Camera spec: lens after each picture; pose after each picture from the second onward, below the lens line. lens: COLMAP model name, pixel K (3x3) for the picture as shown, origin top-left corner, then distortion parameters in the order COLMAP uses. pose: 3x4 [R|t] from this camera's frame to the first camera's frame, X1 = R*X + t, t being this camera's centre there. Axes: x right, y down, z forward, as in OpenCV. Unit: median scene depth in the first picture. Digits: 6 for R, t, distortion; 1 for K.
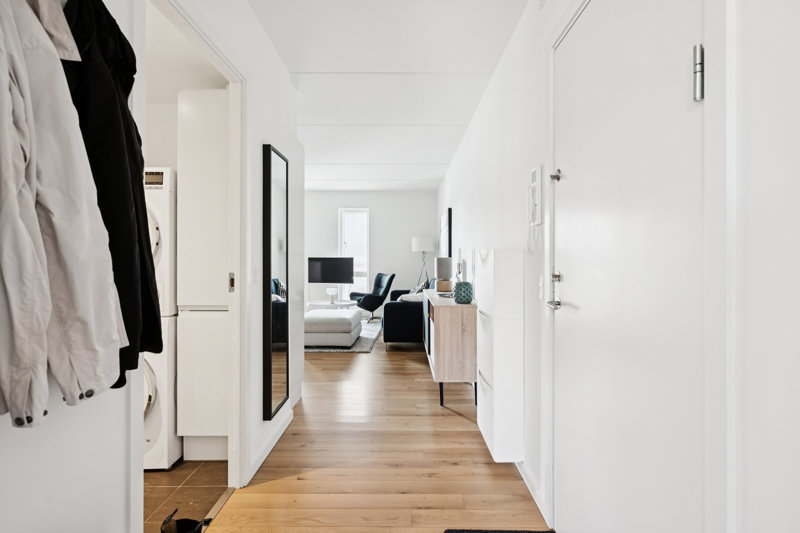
lens RADIAL K [[426.2, 0, 400.4], [0, 426.2, 262.1], [0, 0, 1]] dist [-0.005191, 0.001843]
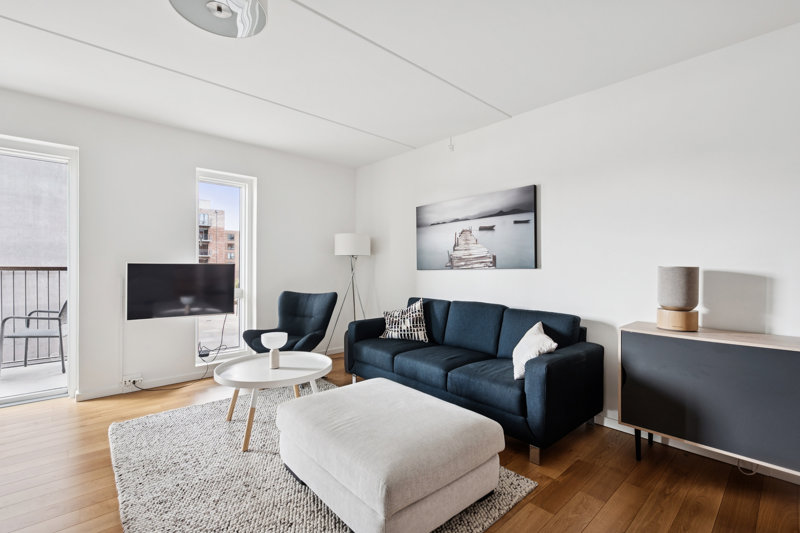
lens RADIAL K [[363.6, 0, 400.6], [0, 363.6, 268.8], [0, 0, 1]] dist [0.001379, 0.000549]
pose [[0.727057, -0.003665, 0.686567, -0.275953], [0.000485, 0.999988, 0.004825, -0.007028], [-0.686577, -0.003175, 0.727050, 0.535181]]
